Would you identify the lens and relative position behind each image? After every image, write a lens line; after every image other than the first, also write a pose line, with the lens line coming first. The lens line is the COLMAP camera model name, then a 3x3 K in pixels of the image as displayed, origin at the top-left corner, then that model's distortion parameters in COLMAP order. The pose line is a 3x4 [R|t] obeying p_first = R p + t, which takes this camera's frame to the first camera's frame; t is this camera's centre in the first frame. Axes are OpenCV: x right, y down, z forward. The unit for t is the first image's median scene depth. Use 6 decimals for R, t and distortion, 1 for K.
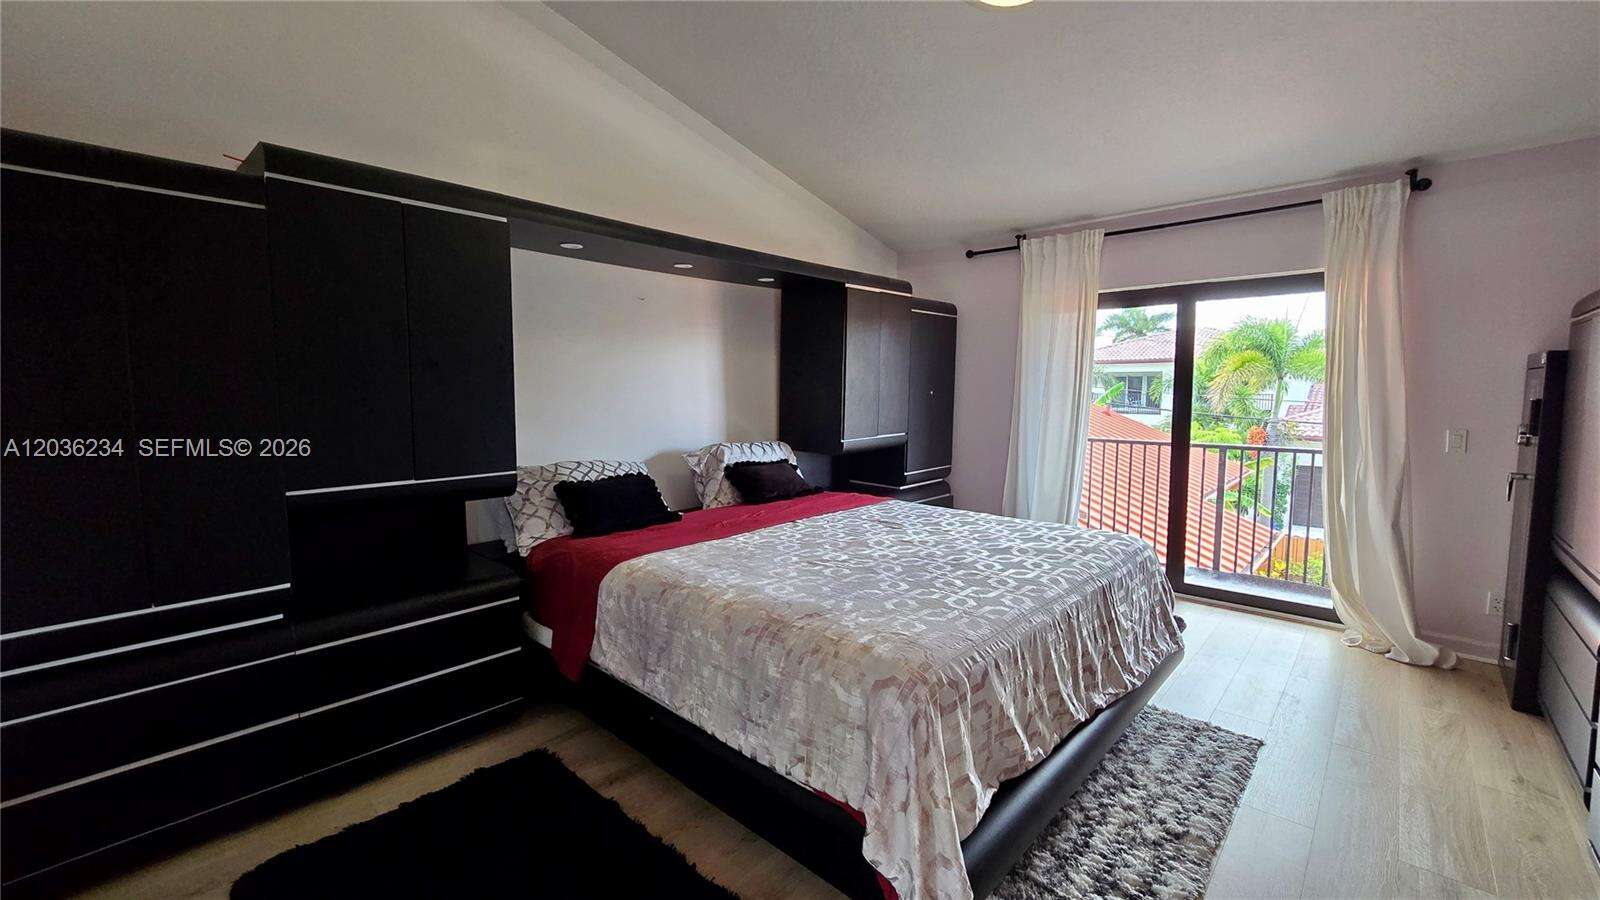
lens RADIAL K [[646.3, 0, 810.0], [0, 646.3, 442.5], [0, 0, 1]] dist [-0.008453, 0.000178]
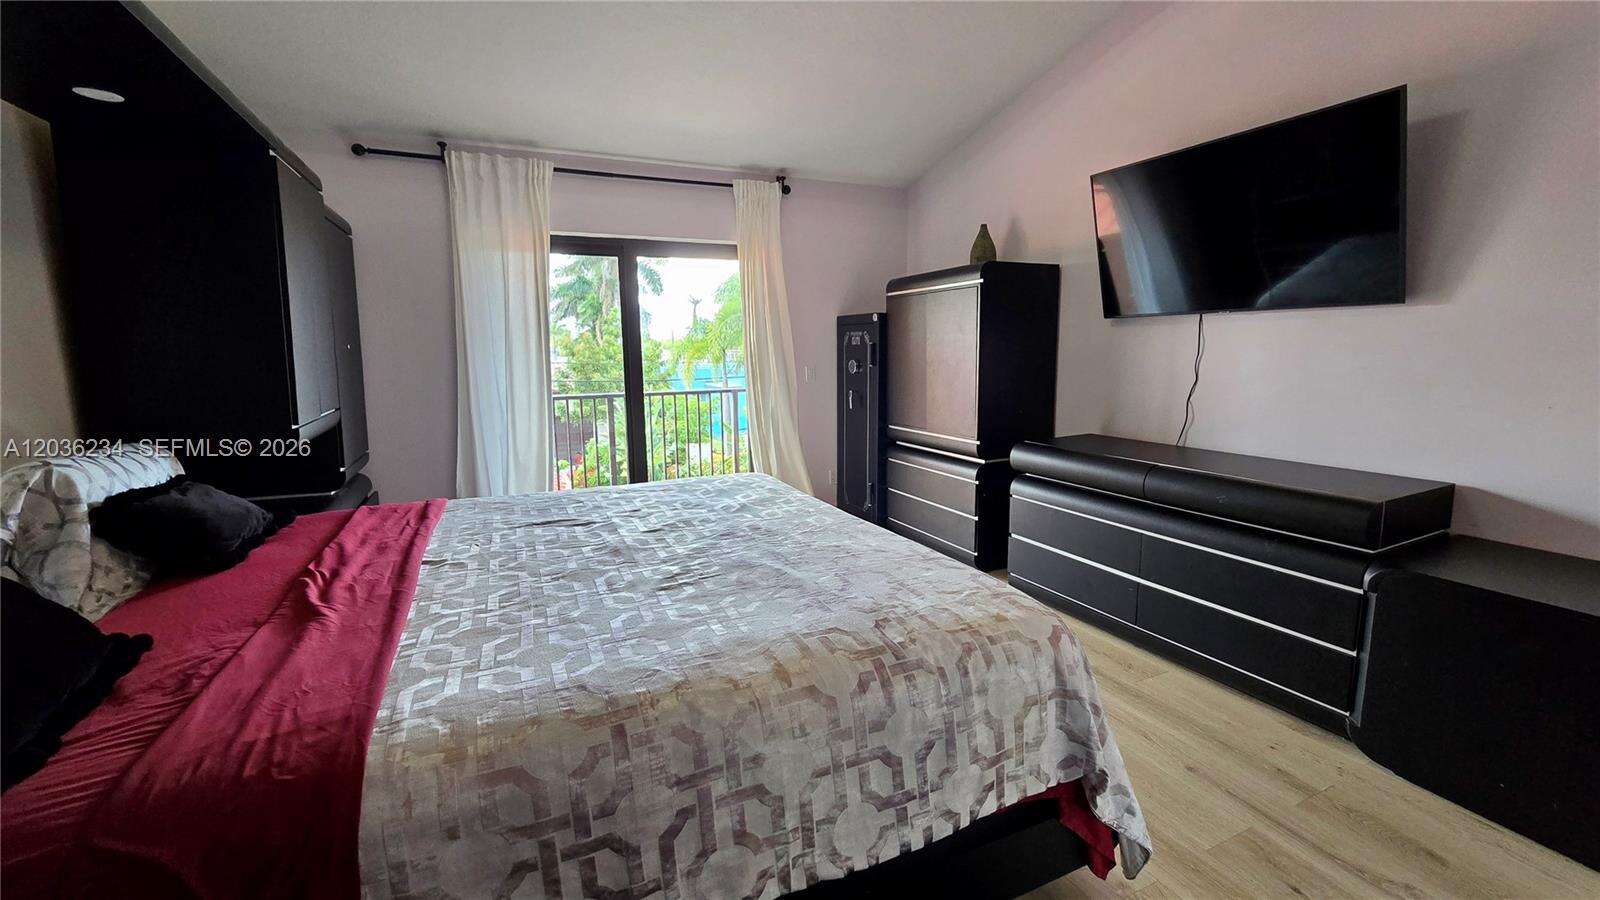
lens RADIAL K [[646.3, 0, 811.3], [0, 646.3, 444.9], [0, 0, 1]] dist [-0.008453, 0.000178]
pose [[0.392420, -0.140460, 0.908998, -0.318067], [0.090379, 0.989377, 0.113863, -0.011799], [-0.915335, 0.037473, 0.400946, 0.368383]]
